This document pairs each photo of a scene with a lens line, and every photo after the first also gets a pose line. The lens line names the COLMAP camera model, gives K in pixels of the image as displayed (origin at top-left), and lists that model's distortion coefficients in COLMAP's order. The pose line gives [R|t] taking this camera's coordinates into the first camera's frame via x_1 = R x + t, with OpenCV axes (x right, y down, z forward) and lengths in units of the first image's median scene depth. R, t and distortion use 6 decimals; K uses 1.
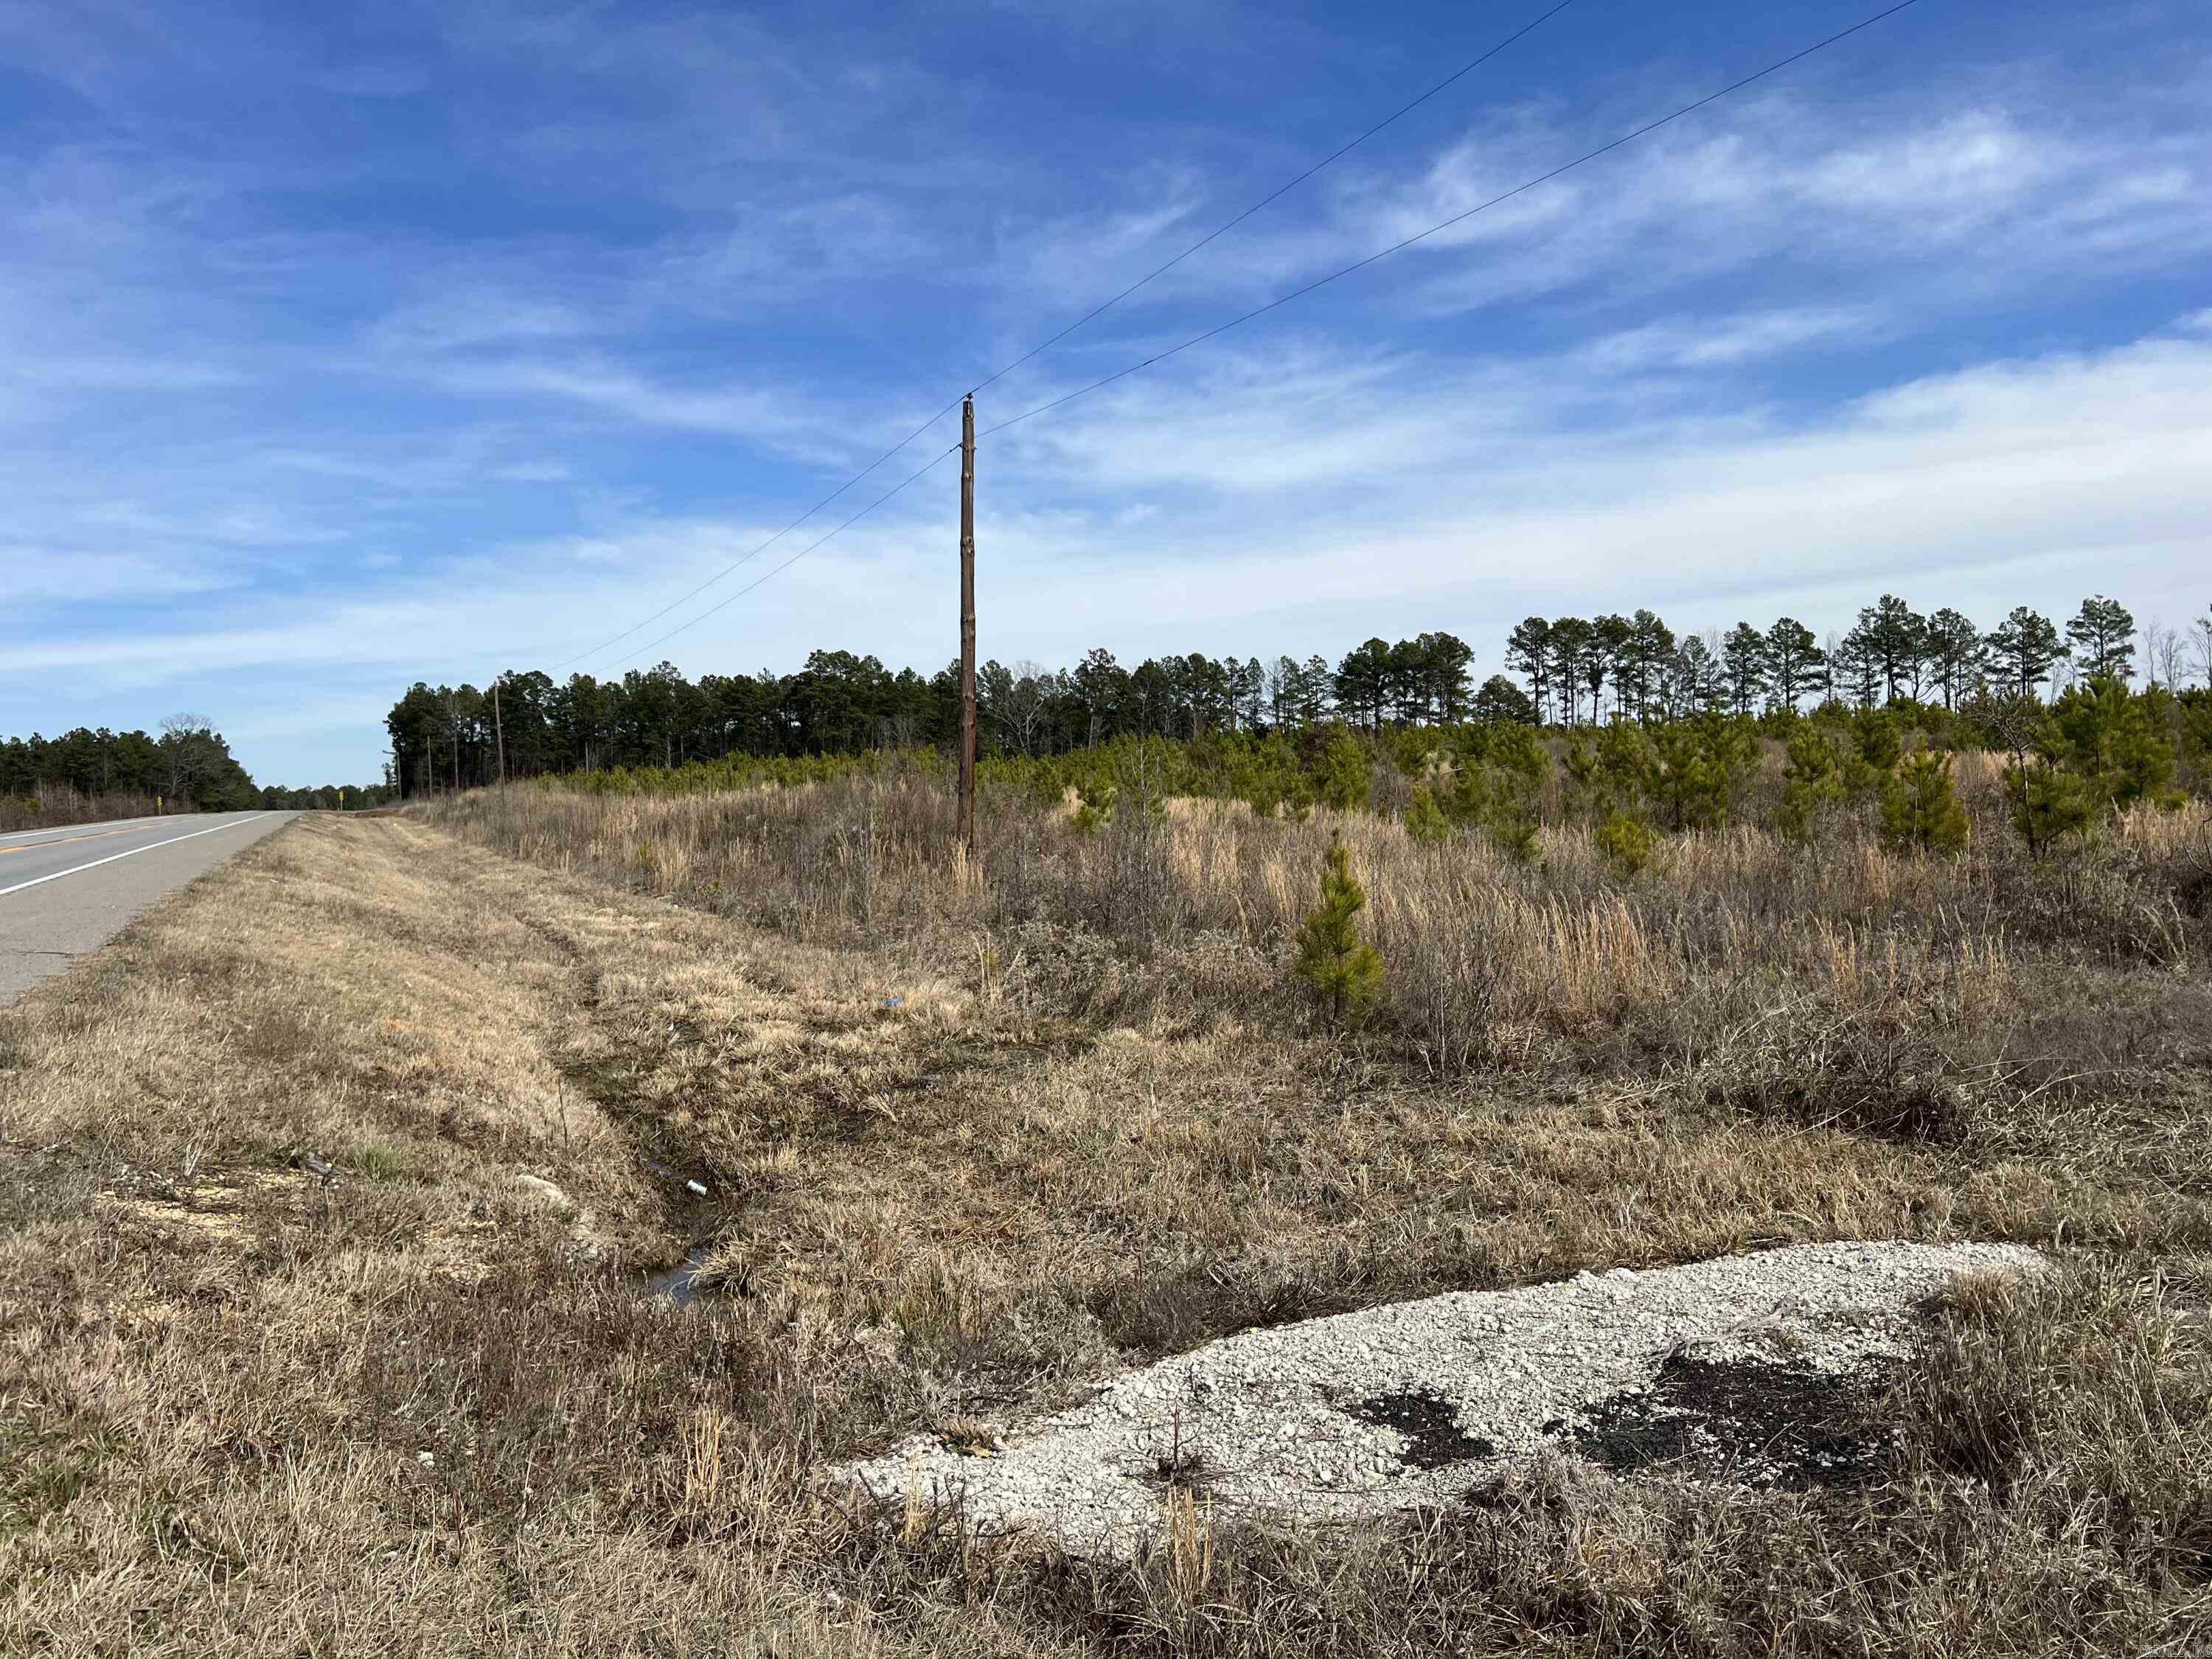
lens RADIAL K [[1704.5, 0, 1080.5], [0, 1704.5, 803.8], [0, 0, 1]] dist [0.027494, -0.032645]
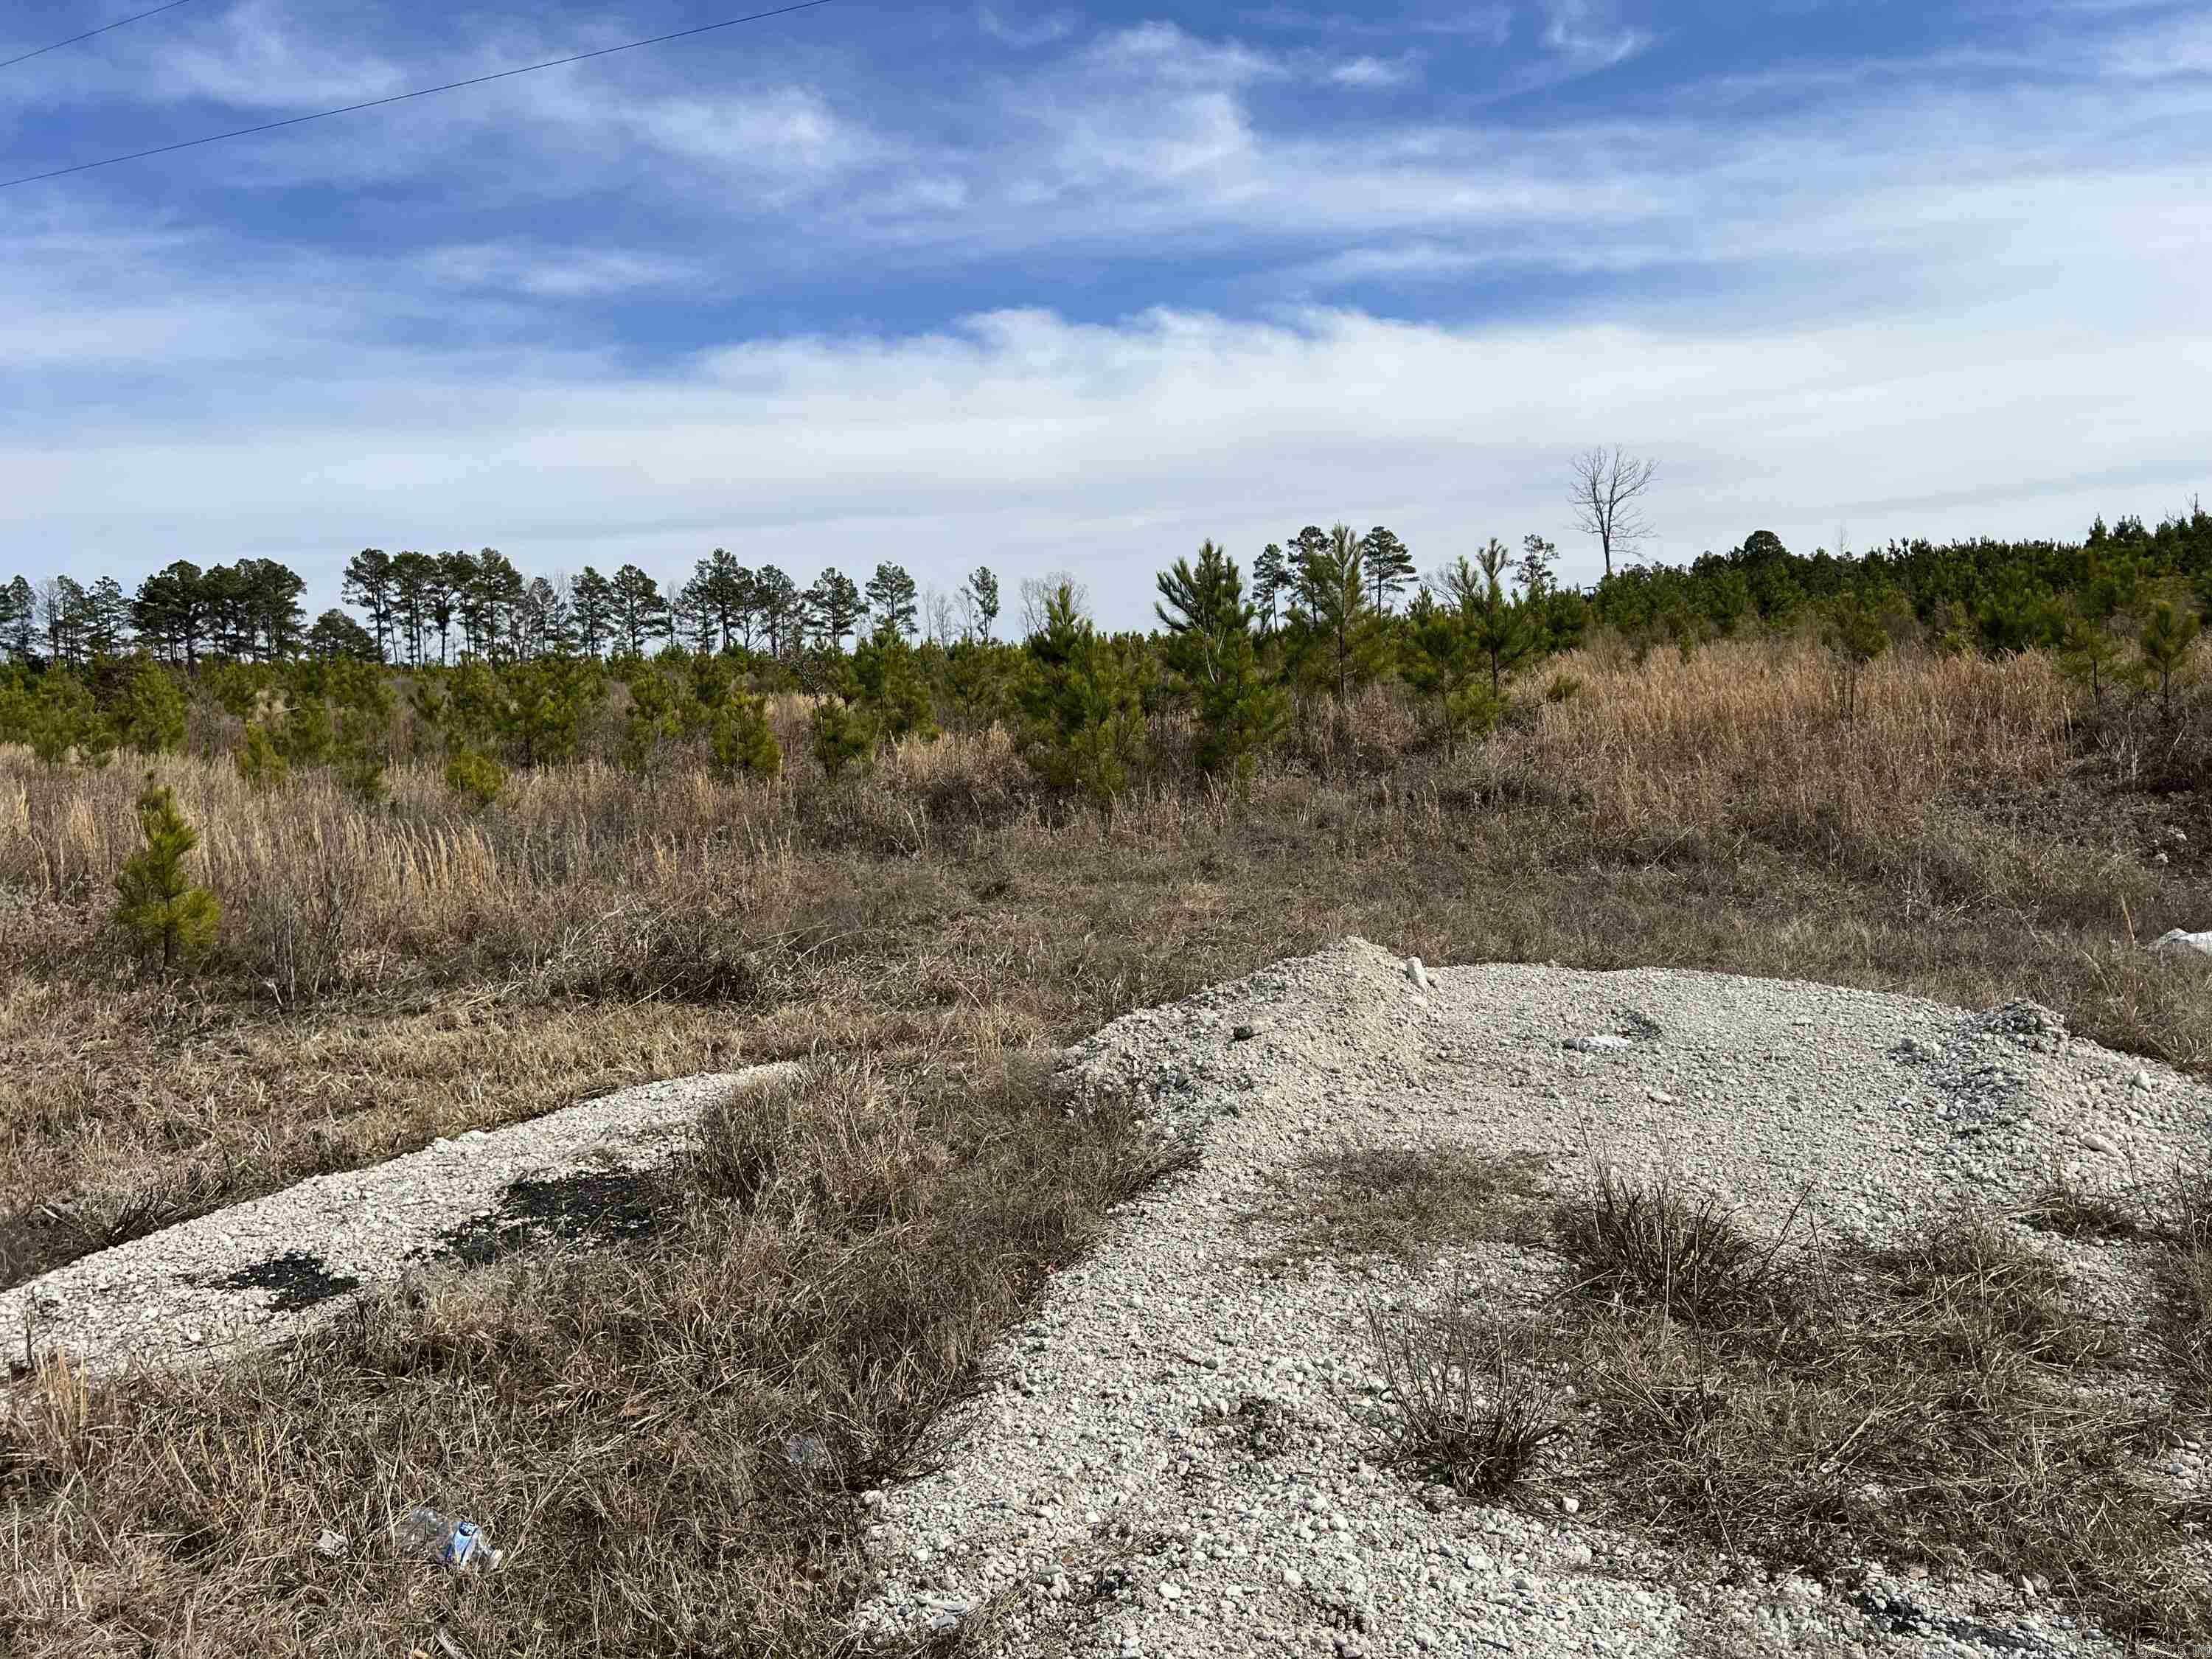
lens RADIAL K [[1841.0, 0, 1113.5], [0, 1841.0, 856.8], [0, 0, 1]] dist [0.070832, -0.110256]
pose [[0.804409, -0.038047, 0.592856, -0.032776], [0.007400, 0.998511, 0.054040, 0.014347], [-0.594030, -0.039083, 0.803493, -0.118631]]
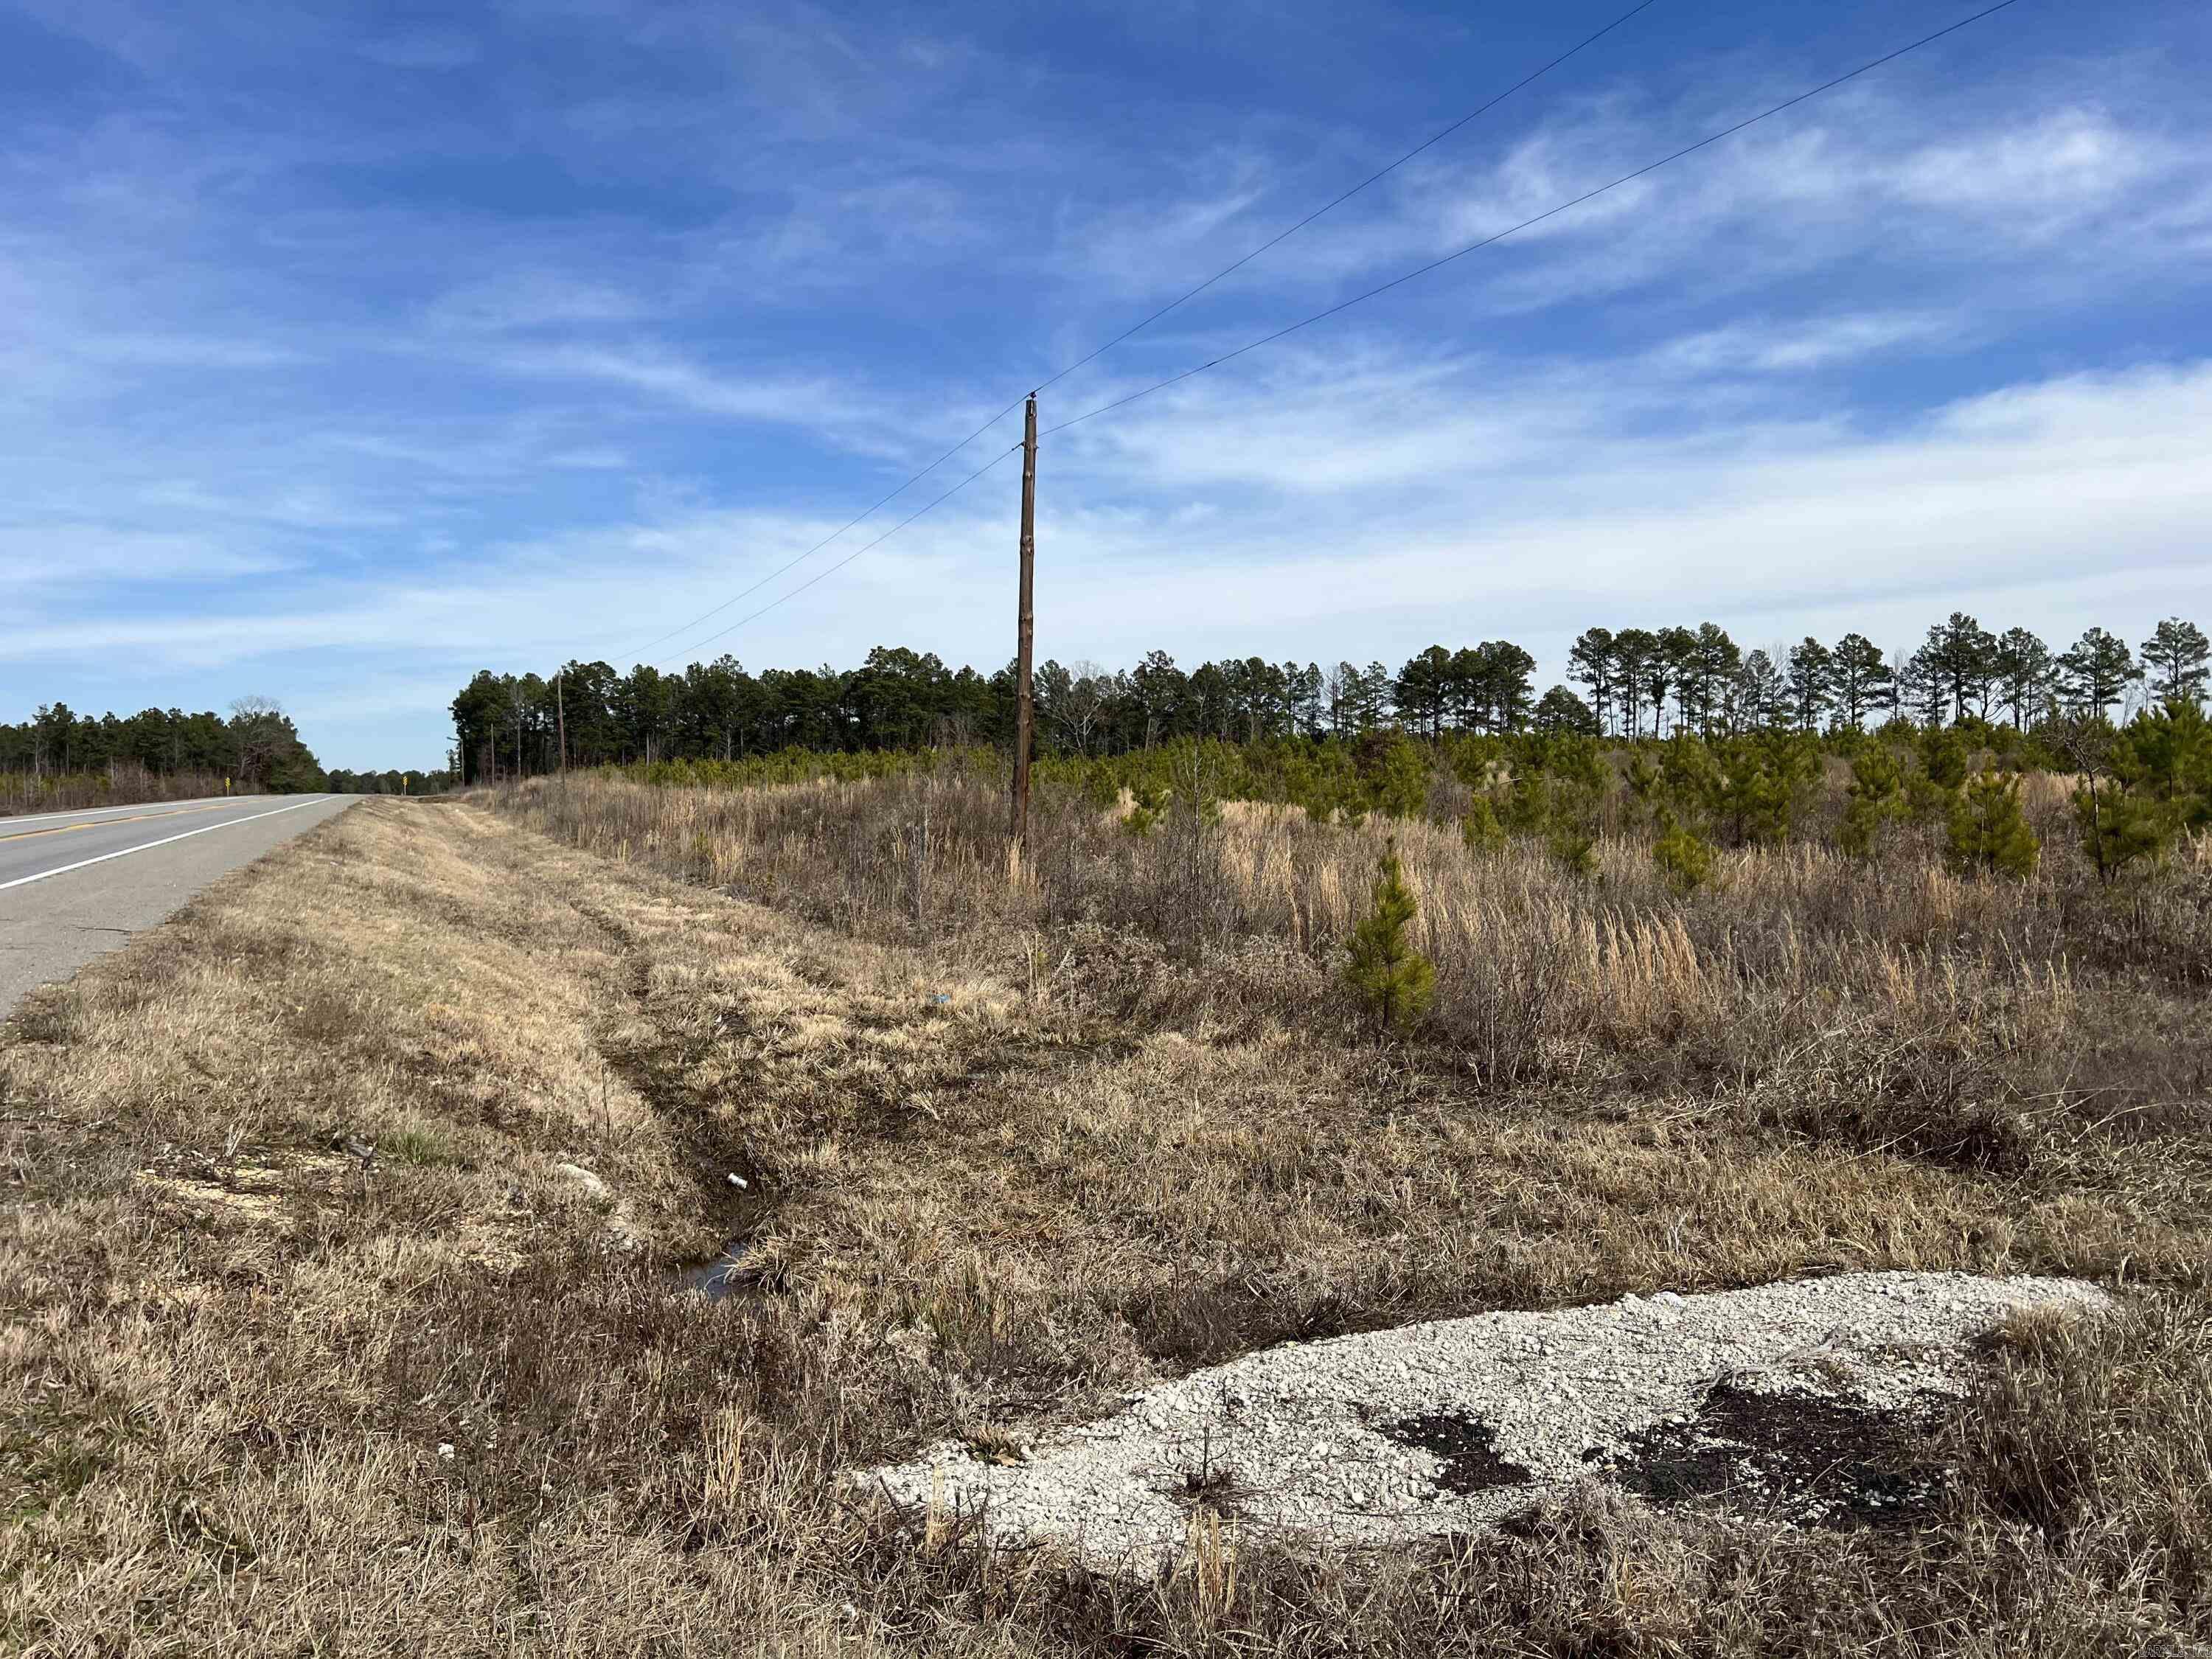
lens RADIAL K [[1694.6, 0, 1106.0], [0, 1694.6, 829.5], [0, 0, 1]] dist [0.025416, -0.036366]
pose [[0.999540, 0.023249, -0.019463, 0.004168], [-0.022971, 0.999633, 0.014374, 0.000367], [0.019790, -0.013920, 0.999707, 0.013752]]
